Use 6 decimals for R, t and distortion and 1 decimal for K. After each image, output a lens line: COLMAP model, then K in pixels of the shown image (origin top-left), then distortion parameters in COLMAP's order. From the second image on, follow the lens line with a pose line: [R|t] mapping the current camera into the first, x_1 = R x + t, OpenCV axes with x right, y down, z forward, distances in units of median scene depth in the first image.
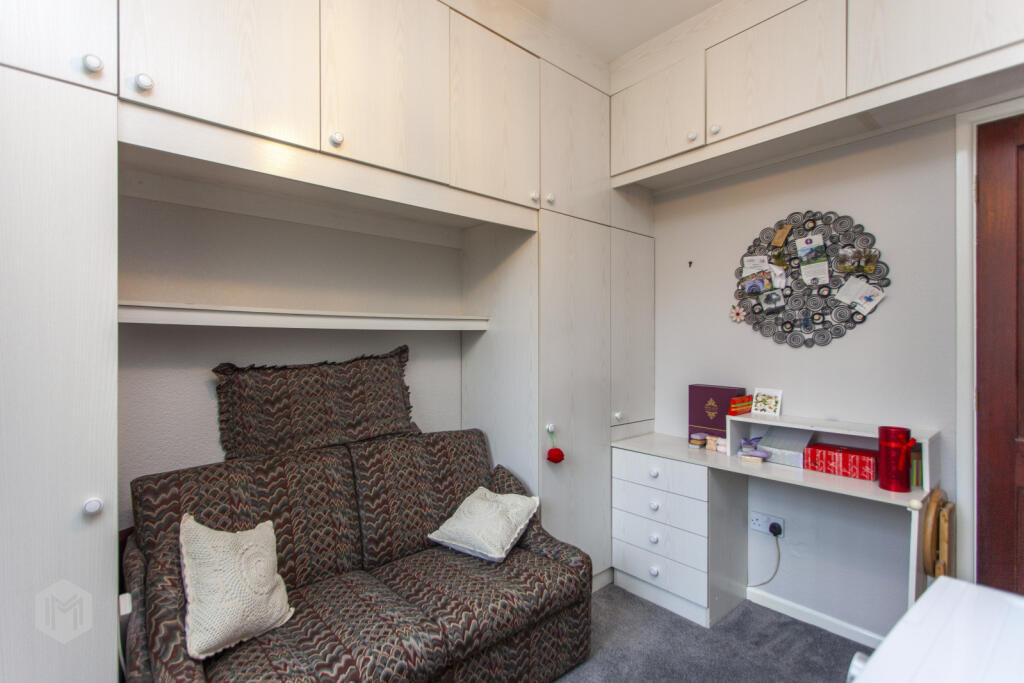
lens RADIAL K [[467.5, 0, 508.6], [0, 467.5, 346.3], [0, 0, 1]] dist [0.000679, -0.000019]
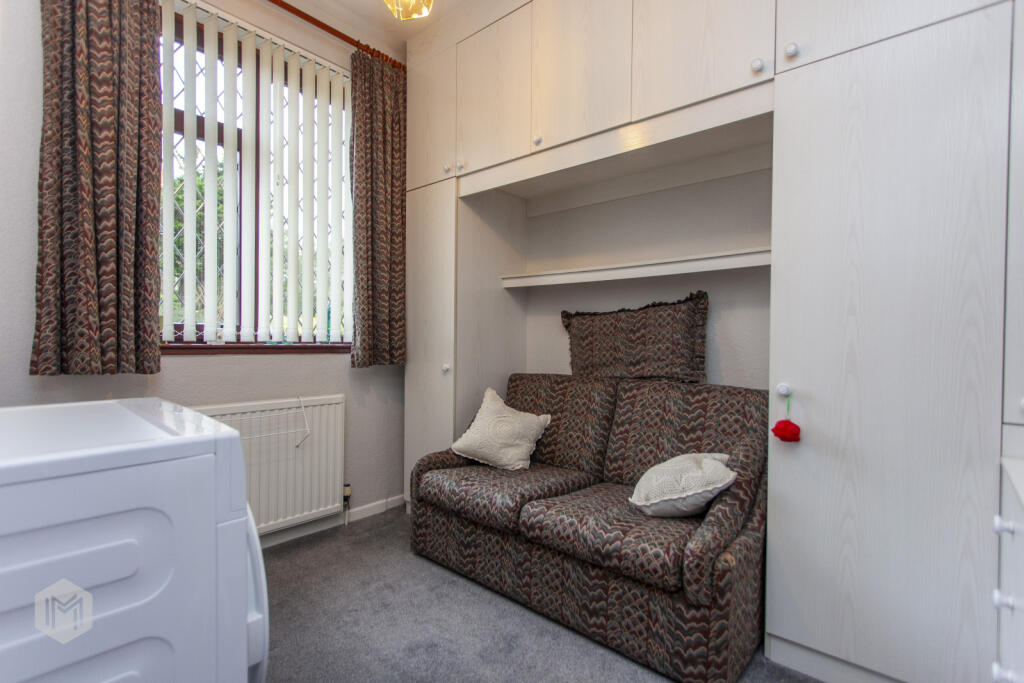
lens RADIAL K [[480.5, 0, 525.8], [0, 480.5, 344.6], [0, 0, 1]] dist [0.003010, 0.000379]
pose [[0.165654, 0.012062, -0.986110, 0.793758], [-0.007818, 0.999910, 0.010917, 0.114670], [0.986153, 0.005901, 0.165733, 0.561642]]
